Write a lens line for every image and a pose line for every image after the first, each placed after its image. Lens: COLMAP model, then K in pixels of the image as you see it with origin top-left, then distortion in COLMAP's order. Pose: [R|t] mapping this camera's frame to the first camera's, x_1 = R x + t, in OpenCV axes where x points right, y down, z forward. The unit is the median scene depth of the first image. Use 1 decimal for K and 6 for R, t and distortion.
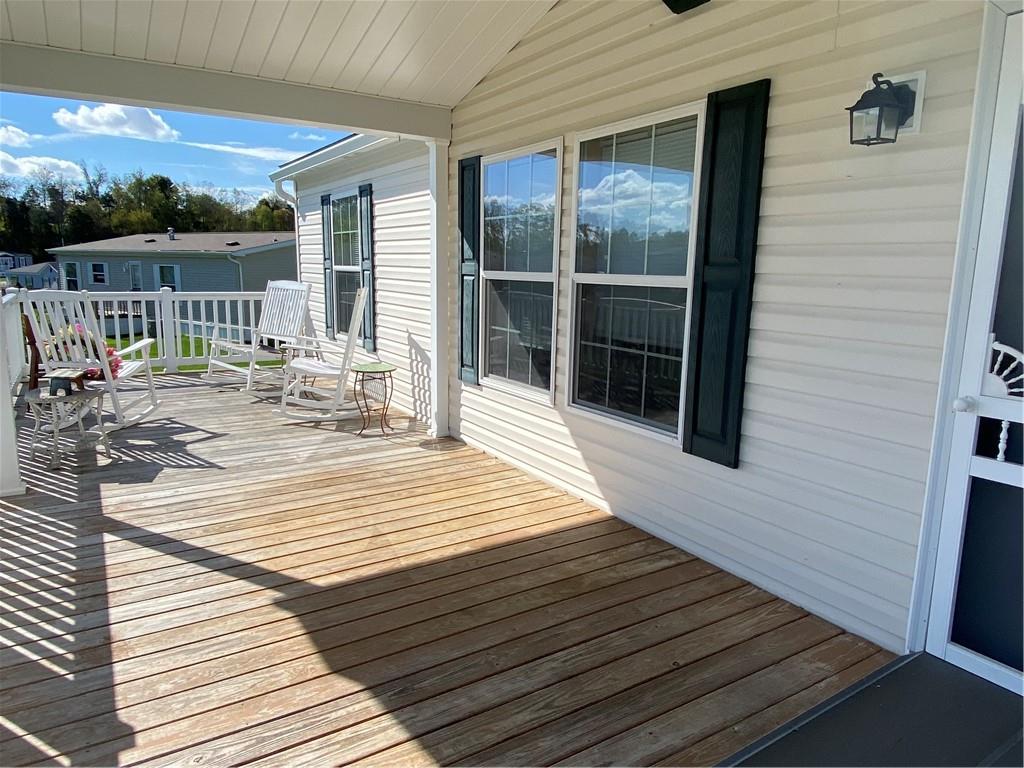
lens RADIAL K [[673.2, 0, 512.0], [0, 673.2, 384.0], [0, 0, 1]] dist [0.019795, -0.004544]
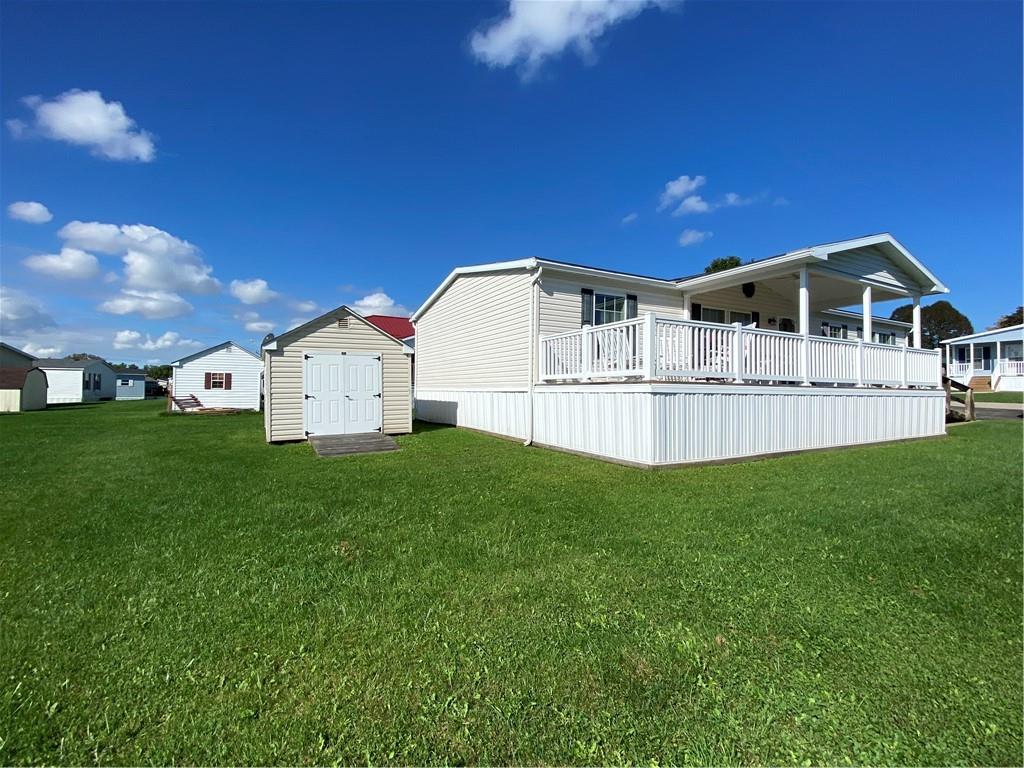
lens RADIAL K [[453.0, 0, 512.0], [0, 453.0, 384.0], [0, 0, 1]] dist [0.000291, -0.000110]
pose [[0.053388, -0.002236, 0.998571, -3.084218], [0.175042, 0.984535, -0.007154, -0.077640], [-0.983112, 0.175174, 0.052954, 2.315086]]
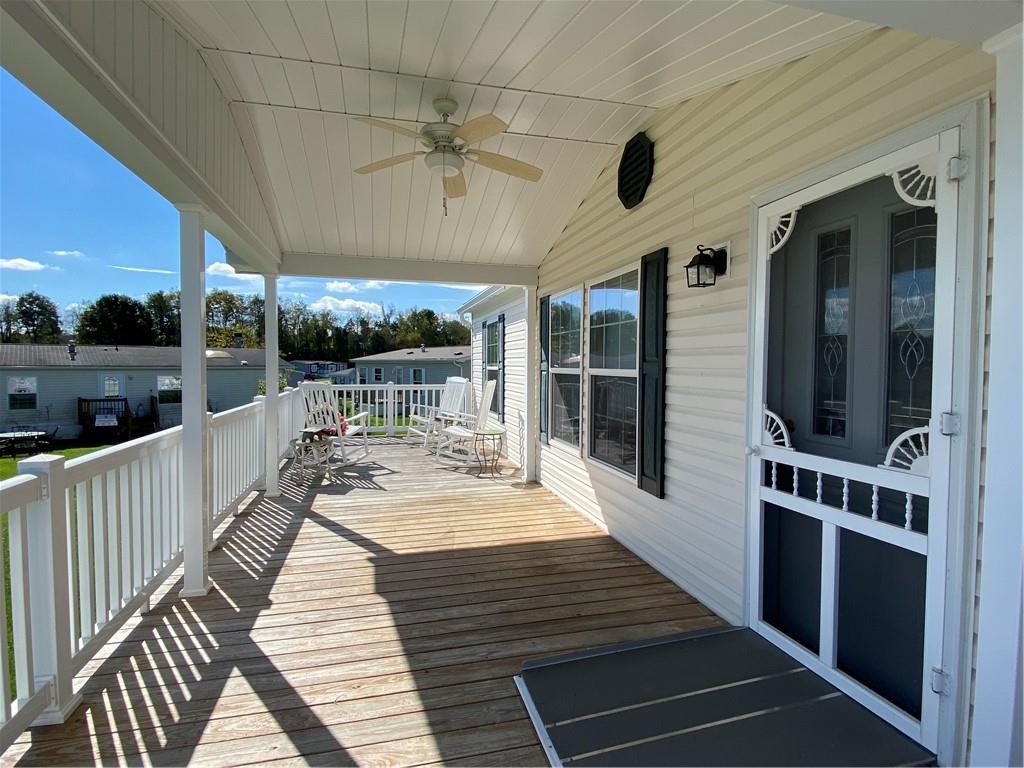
lens RADIAL K [[523.6, 0, 512.0], [0, 523.6, 384.0], [0, 0, 1]] dist [0.052883, -0.000346]
pose [[0.954244, -0.001333, -0.299025, 0.270086], [-0.040755, 0.990079, -0.134471, 0.033752], [0.296238, 0.140505, 0.944723, -0.157986]]
